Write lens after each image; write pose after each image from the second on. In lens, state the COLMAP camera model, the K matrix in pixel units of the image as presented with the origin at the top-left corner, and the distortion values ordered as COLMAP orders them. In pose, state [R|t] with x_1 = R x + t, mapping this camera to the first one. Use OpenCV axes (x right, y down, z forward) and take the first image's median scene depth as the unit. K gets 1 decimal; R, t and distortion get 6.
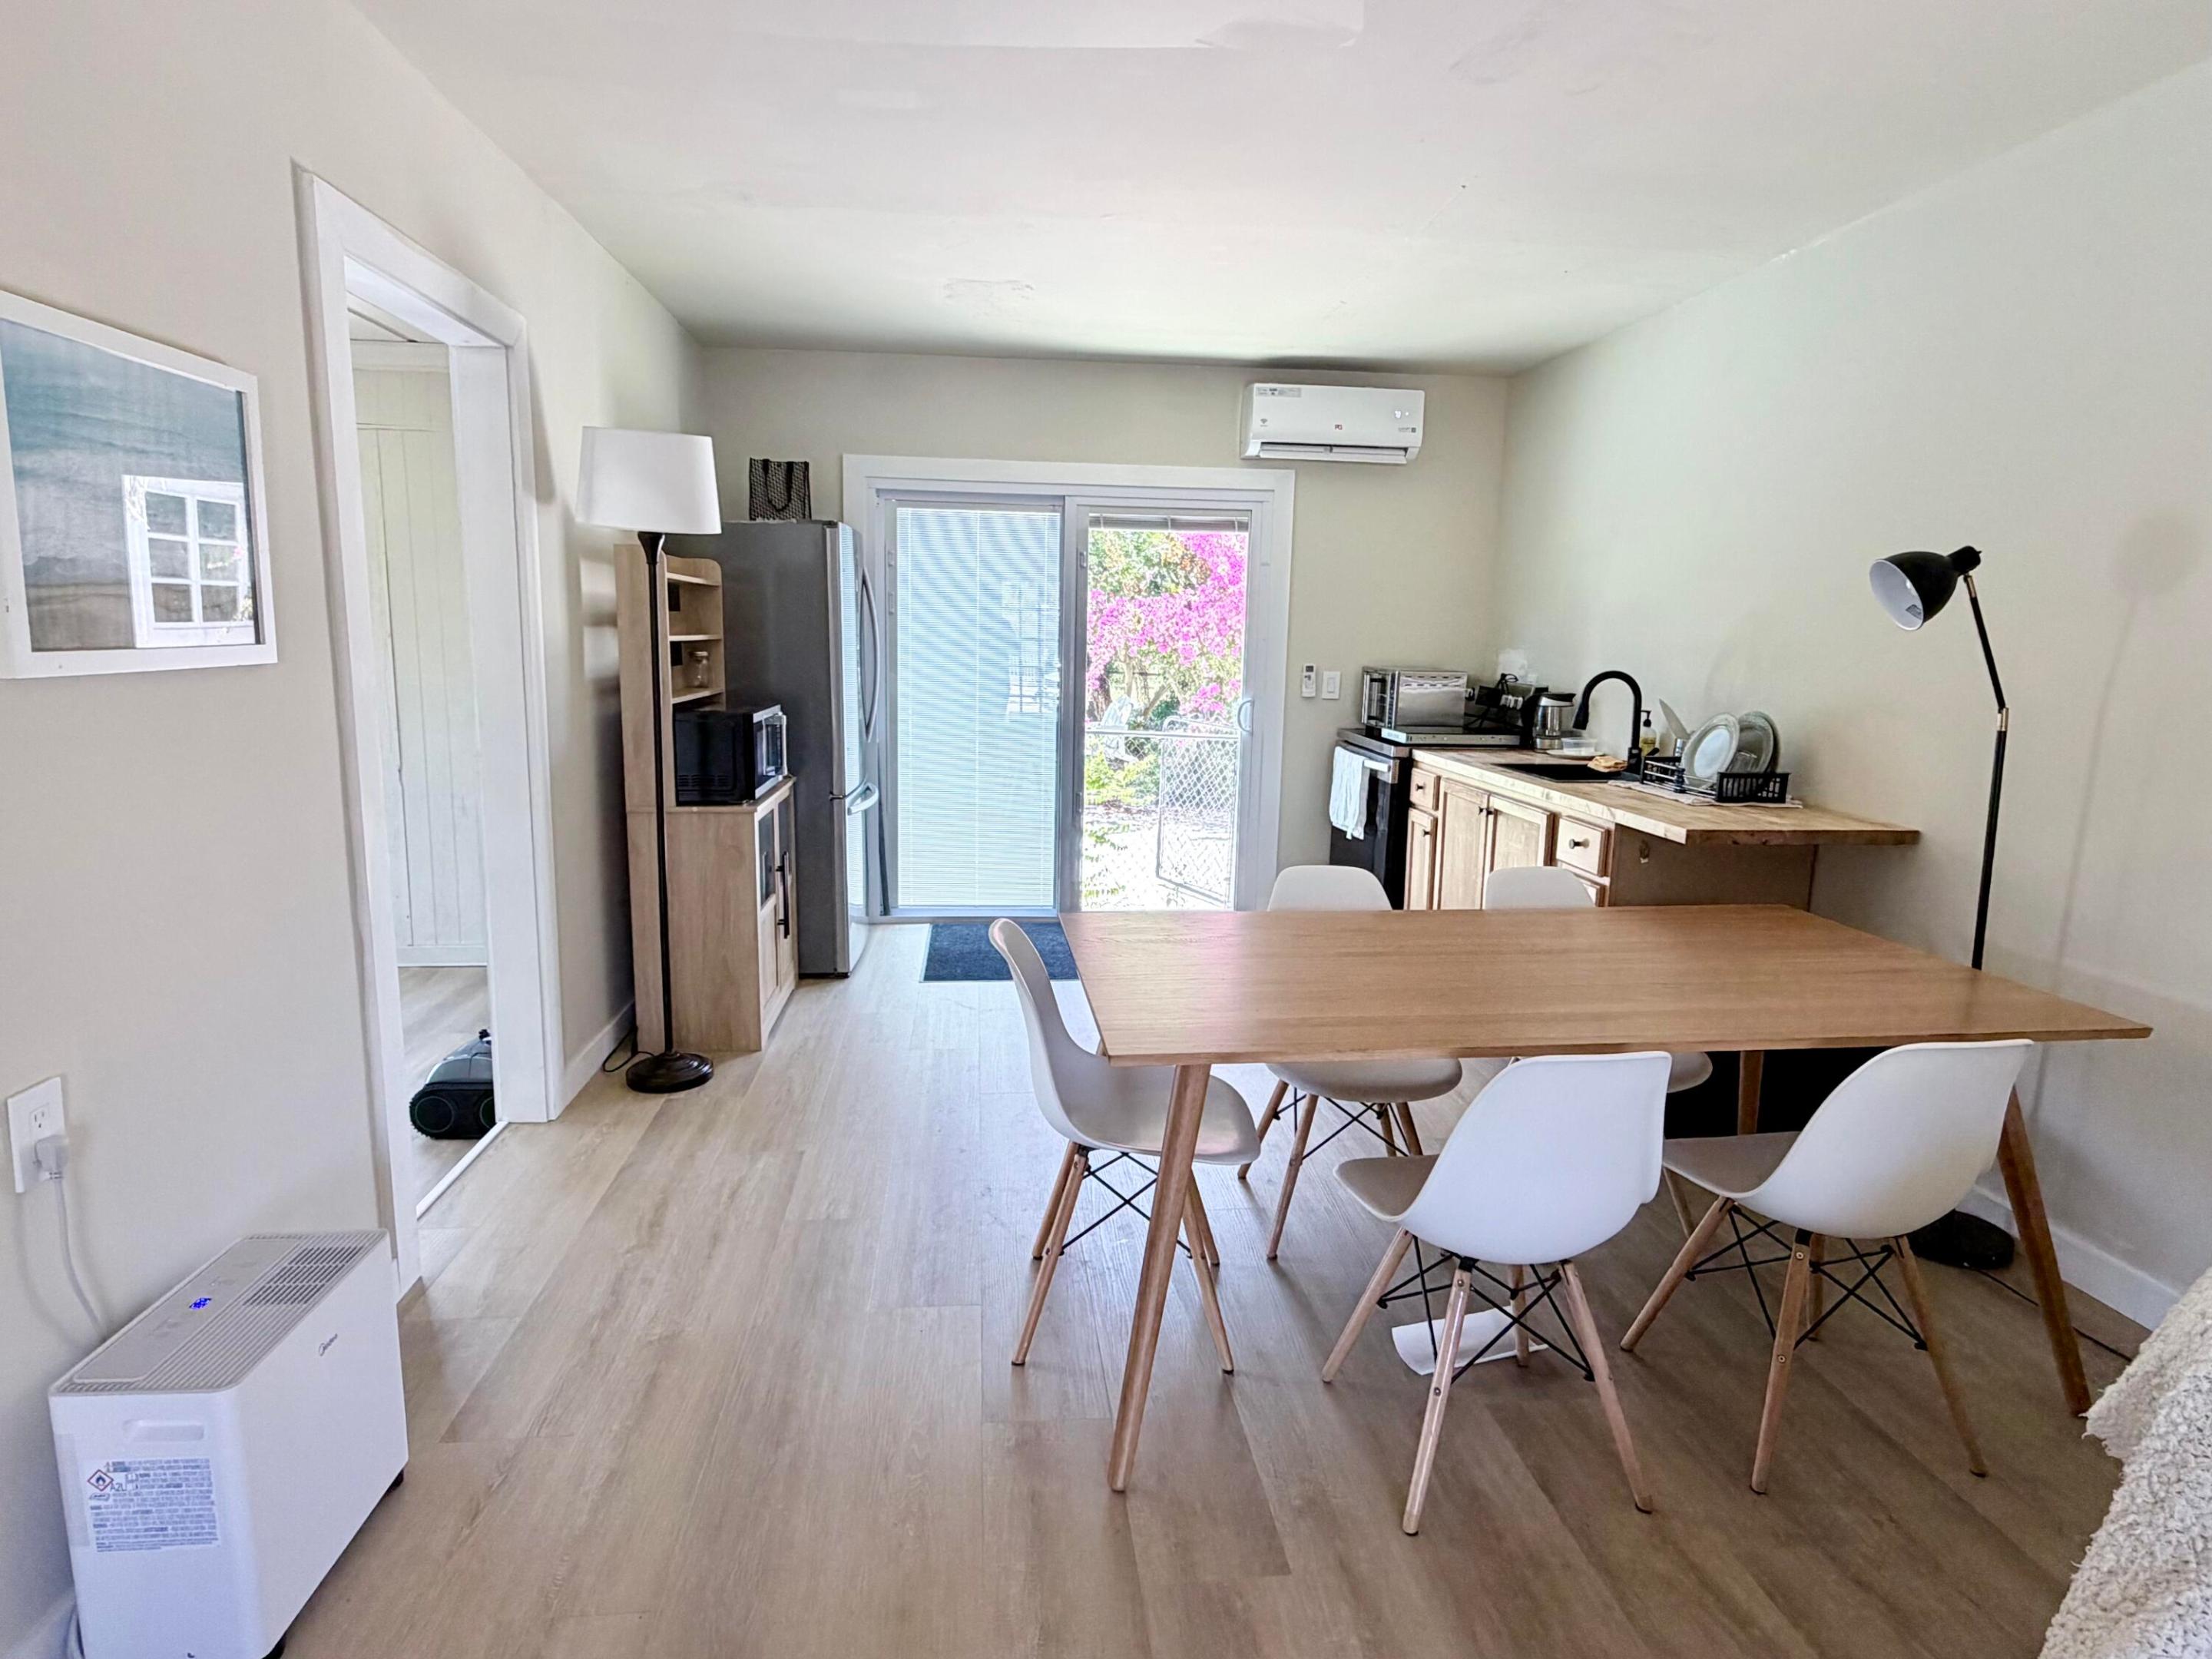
lens RADIAL K [[1202.4, 0, 1113.7], [0, 1202.4, 822.4], [0, 0, 1]] dist [0.002775, 0.001413]
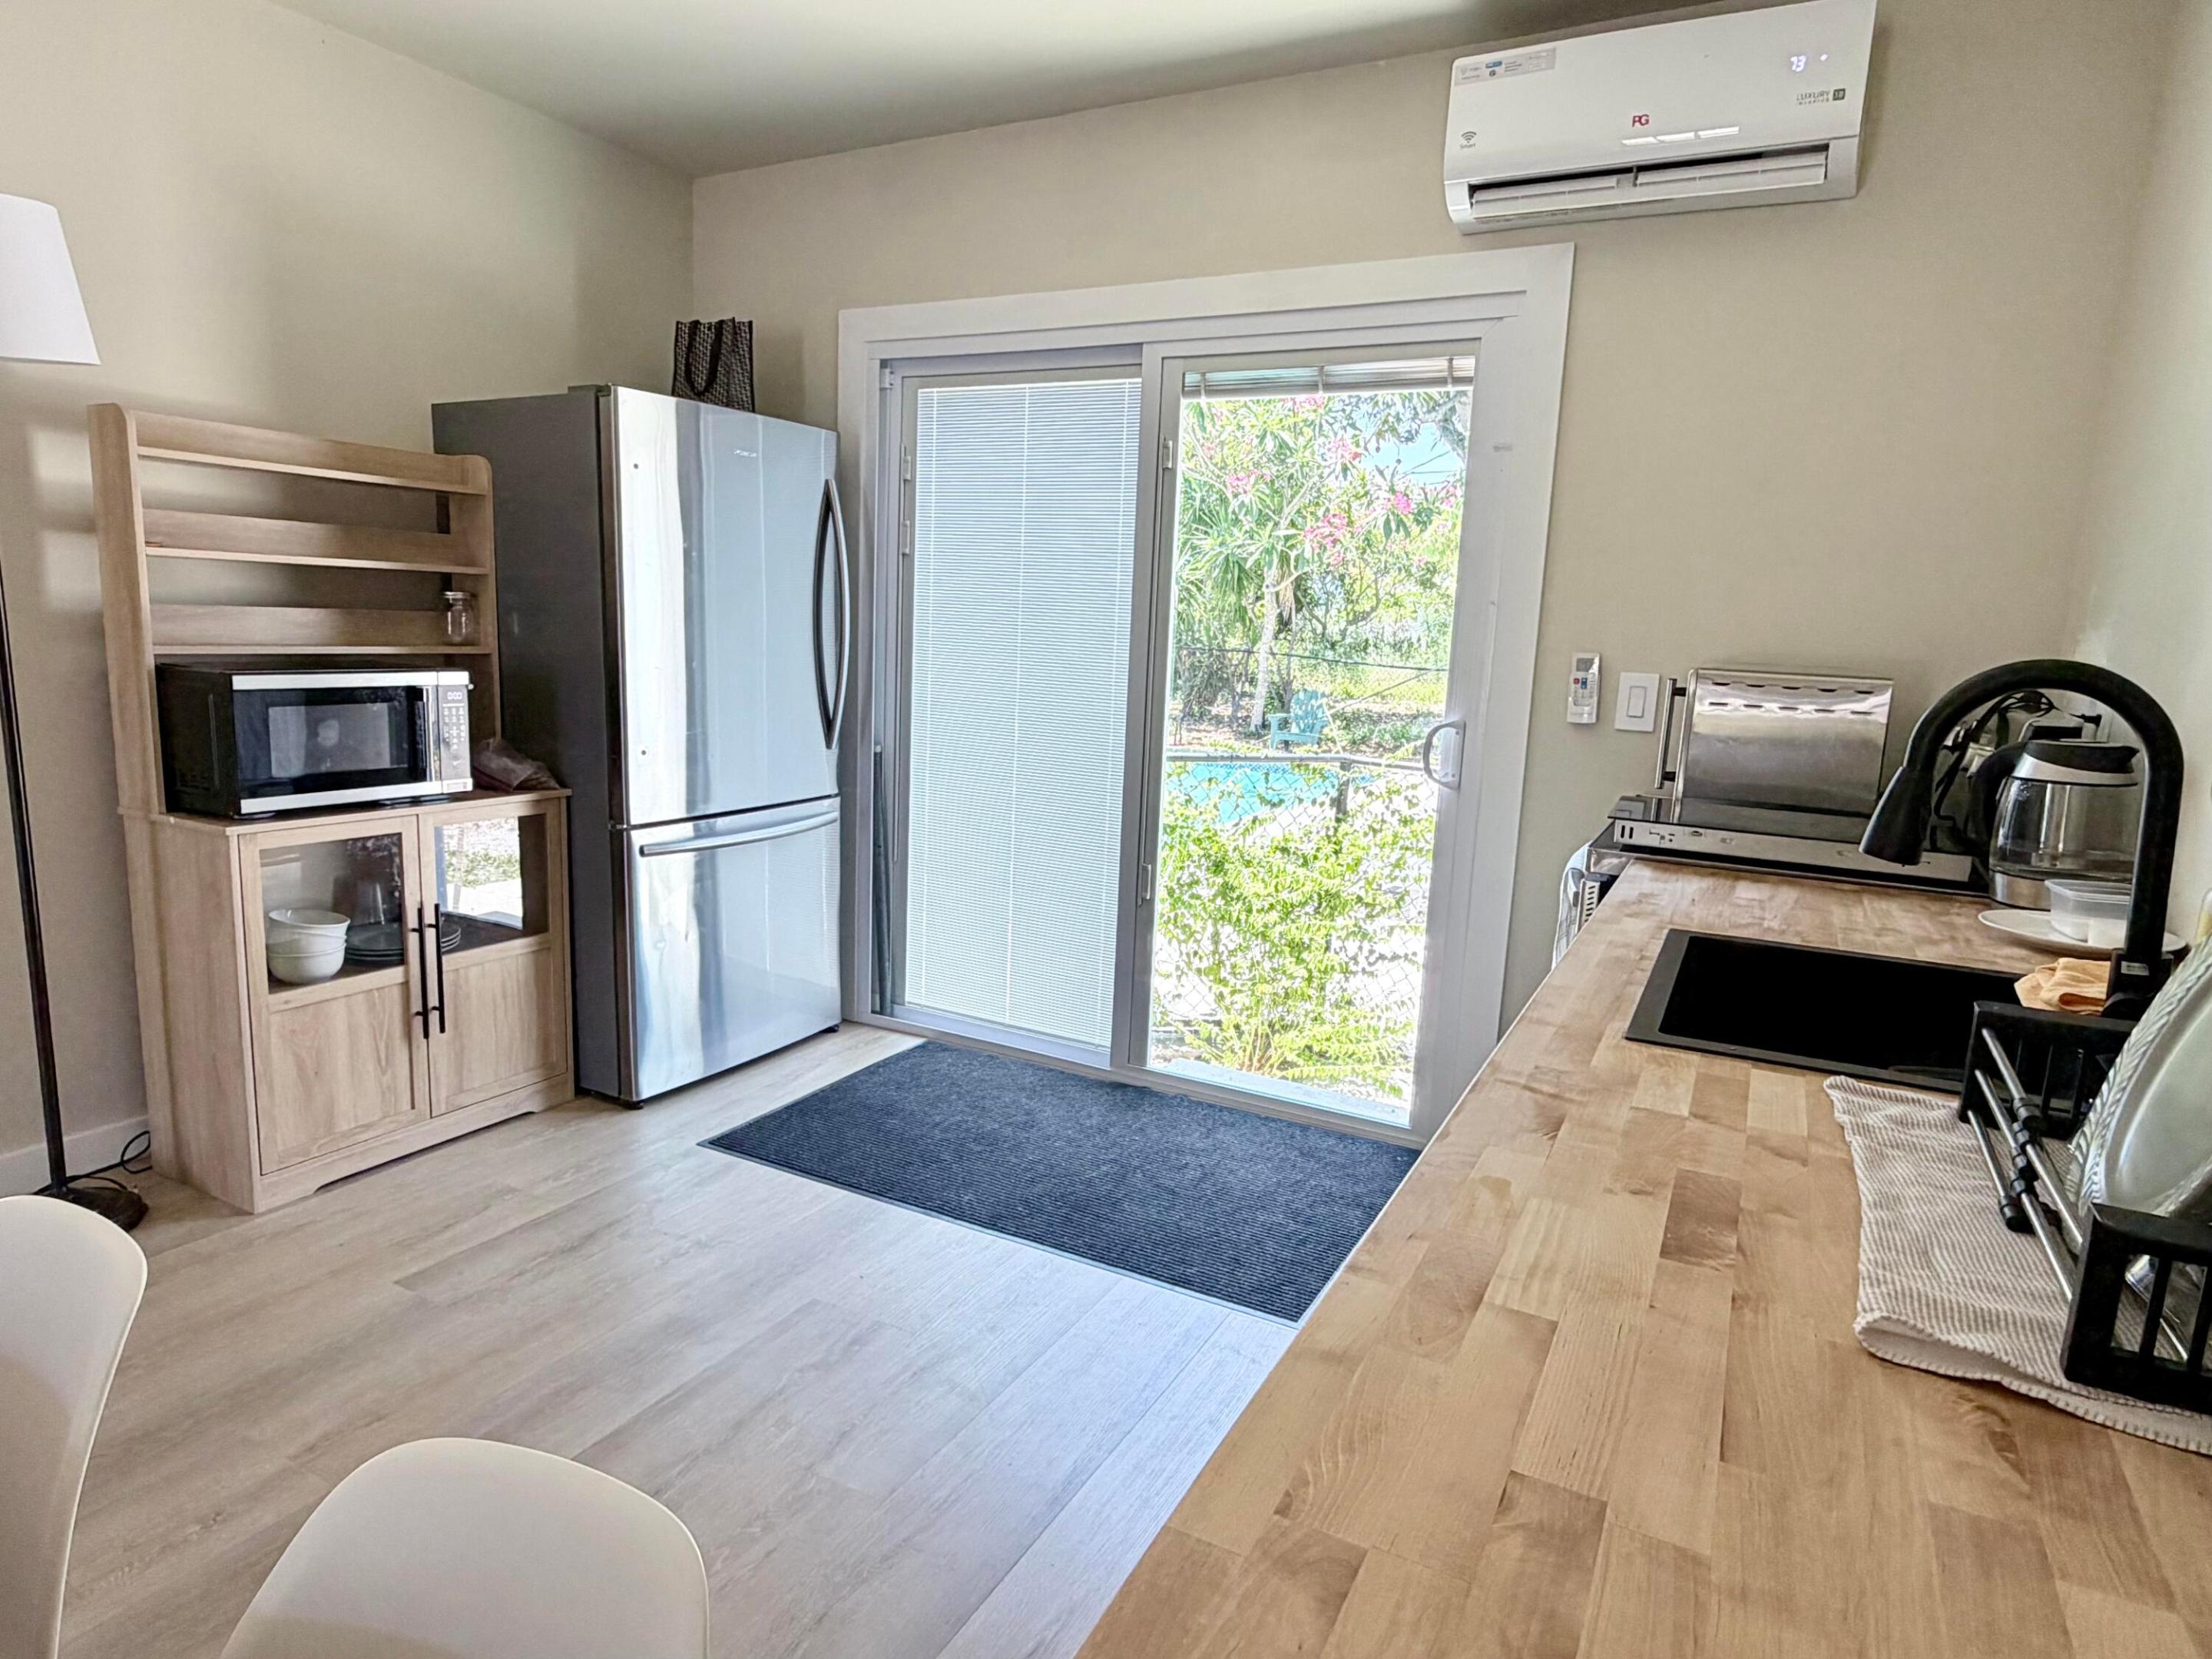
lens RADIAL K [[1310.3, 0, 1097.7], [0, 1310.3, 834.9], [0, 0, 1]] dist [-0.001609, -0.000216]
pose [[0.825101, 0.106662, -0.554825, 0.314986], [-0.114585, 0.993201, 0.020533, -0.052534], [0.553243, 0.046633, 0.831714, 0.493643]]
